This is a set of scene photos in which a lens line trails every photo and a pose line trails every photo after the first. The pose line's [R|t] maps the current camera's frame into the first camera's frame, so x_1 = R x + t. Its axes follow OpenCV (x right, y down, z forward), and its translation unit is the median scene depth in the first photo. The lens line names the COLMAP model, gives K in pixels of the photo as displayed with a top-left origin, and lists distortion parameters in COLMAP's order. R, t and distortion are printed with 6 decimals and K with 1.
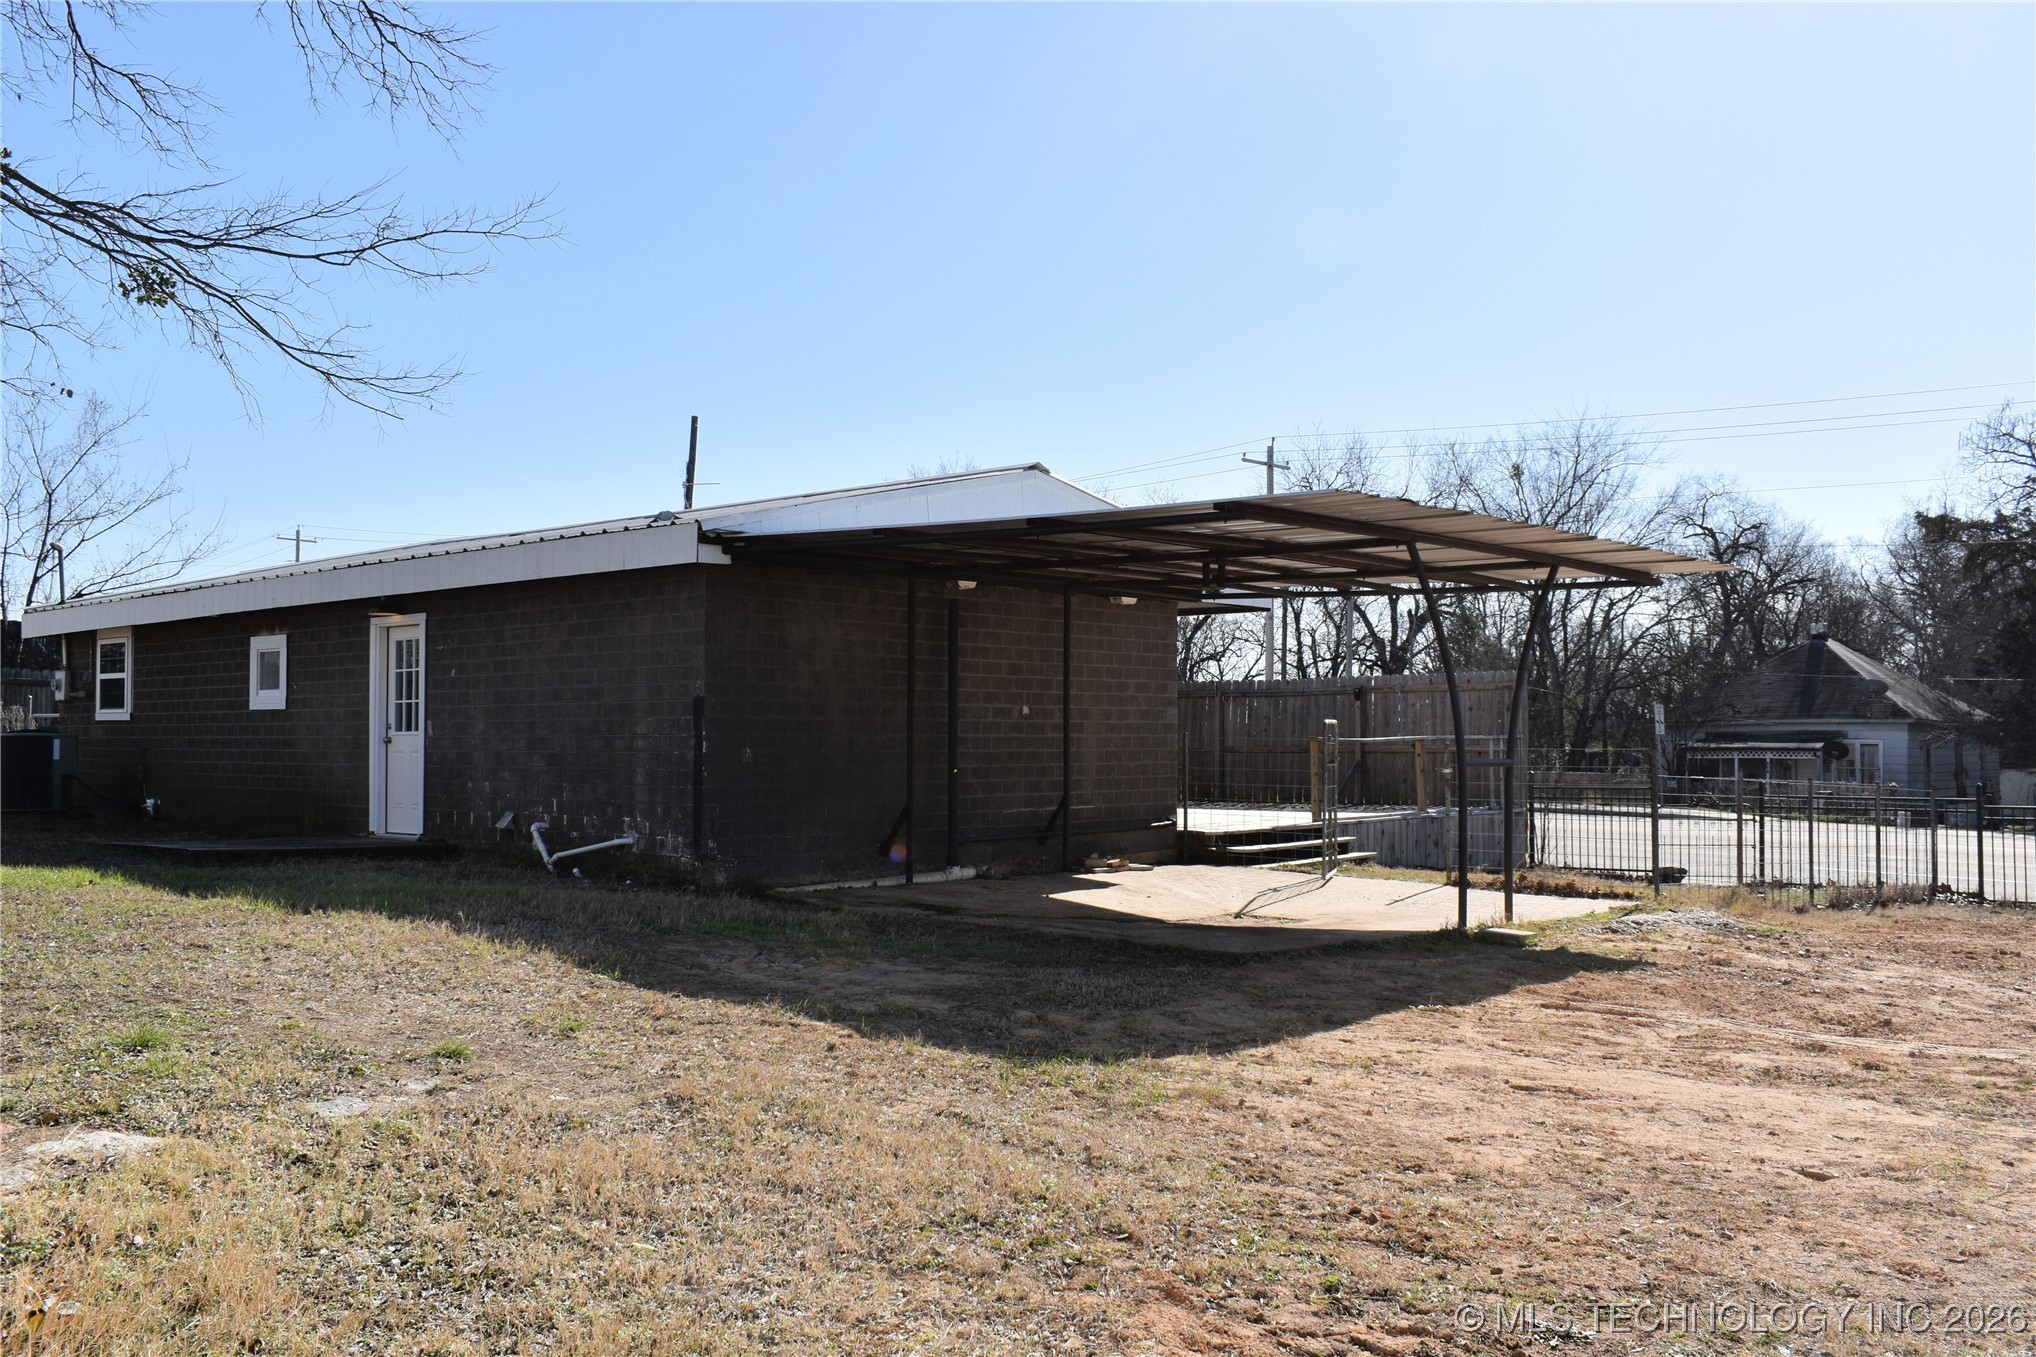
lens RADIAL K [[1866.8, 0, 1018.3], [0, 1866.8, 744.9], [0, 0, 1]] dist [-0.006389, -0.000745]
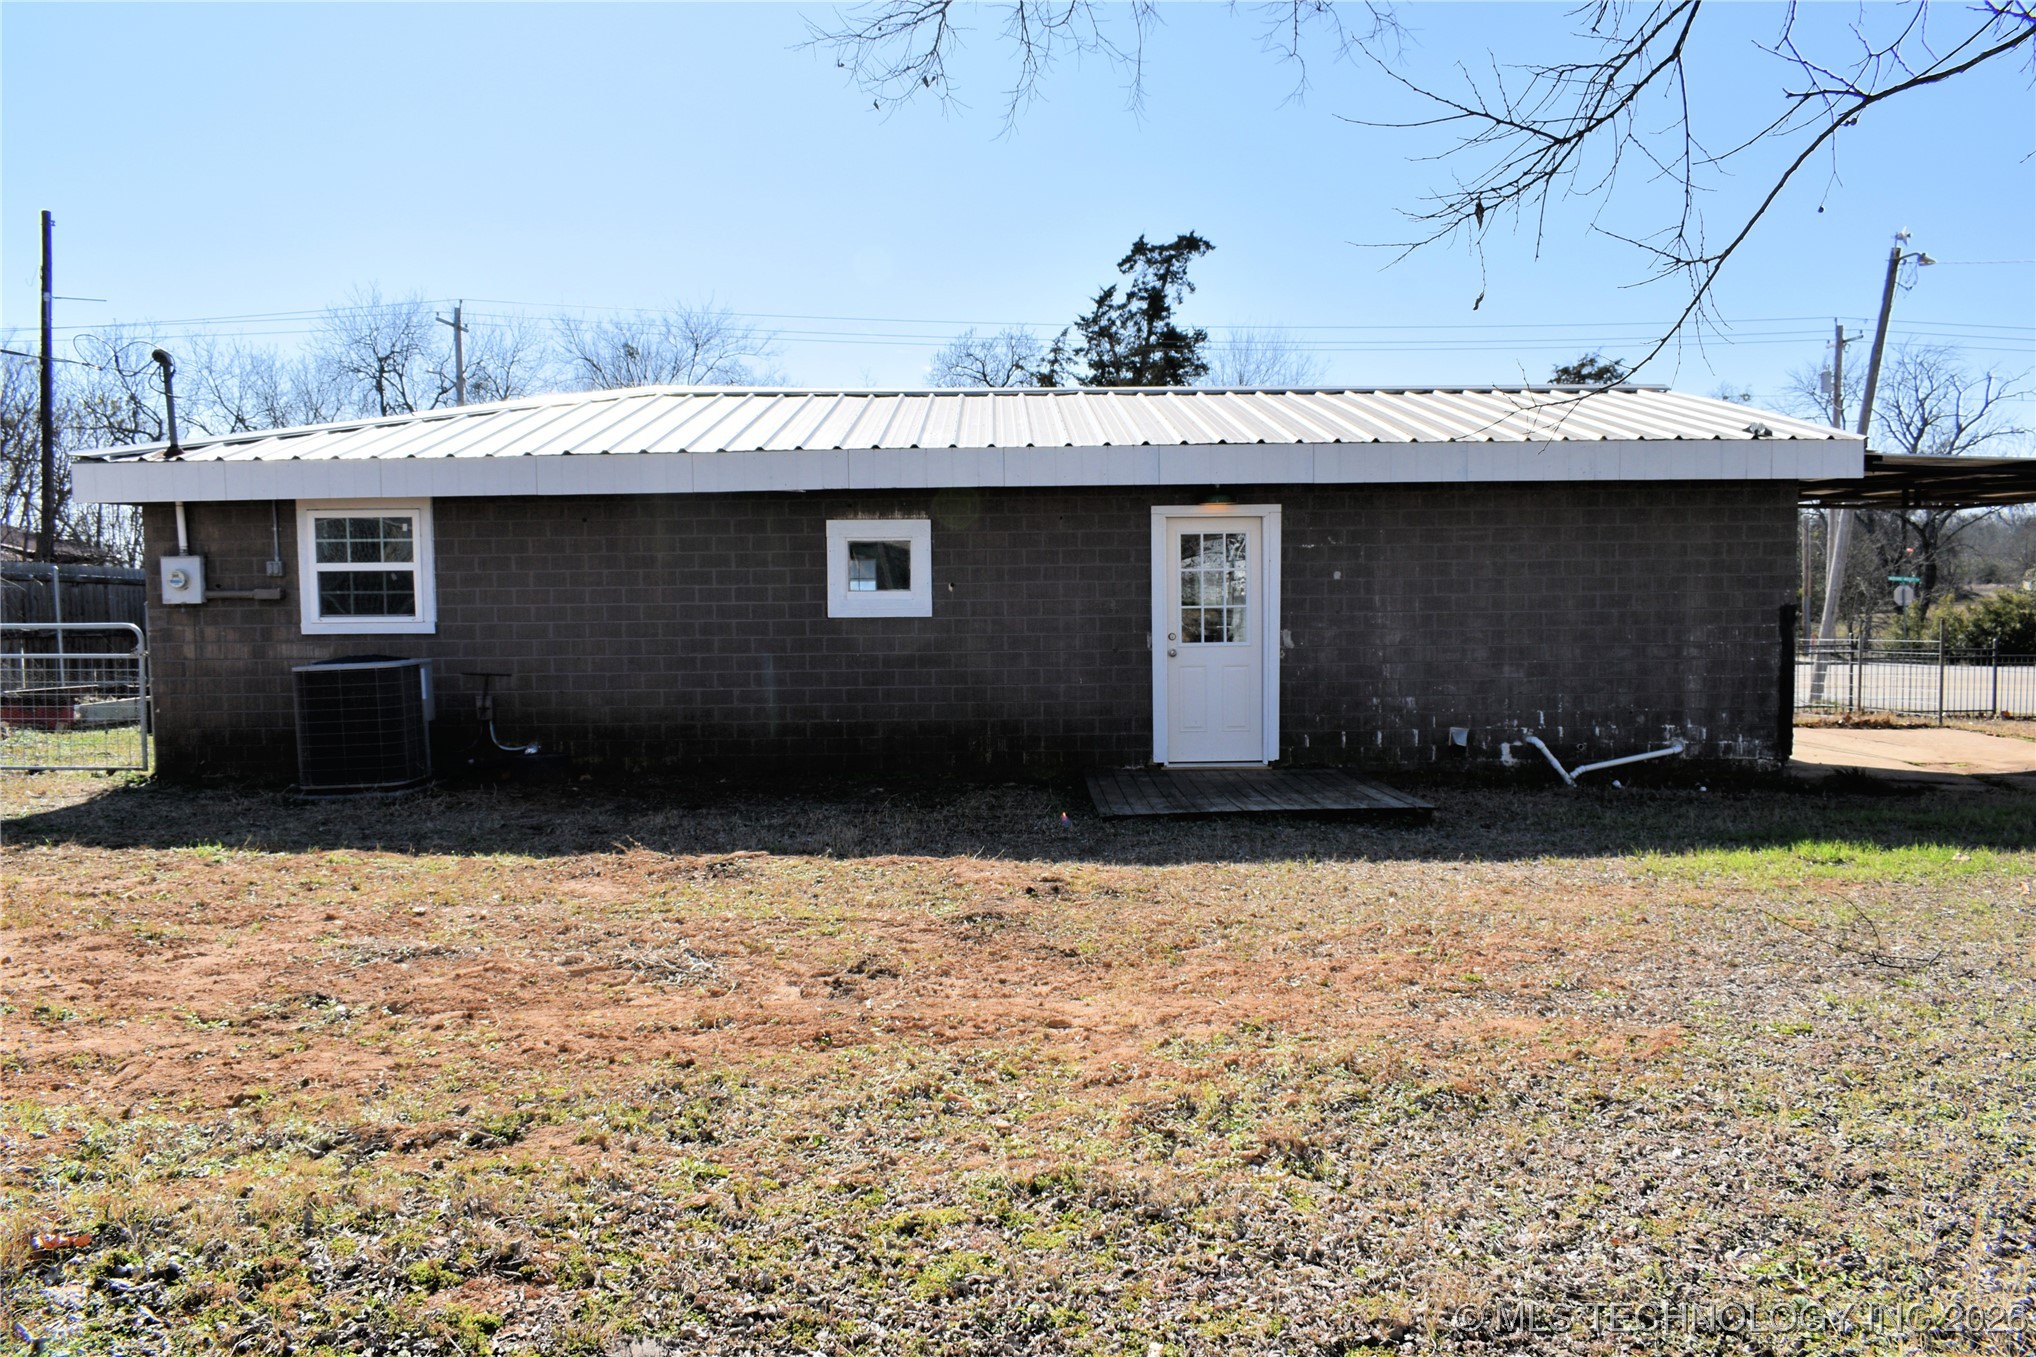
lens RADIAL K [[1560.5, 0, 1018.2], [0, 1560.5, 679.2], [0, 0, 1]] dist [-0.021496, 0.012493]
pose [[0.714932, -0.058326, 0.696757, -0.976189], [0.012582, 0.997426, 0.070584, -0.045901], [-0.699081, -0.041696, 0.713826, 0.611223]]
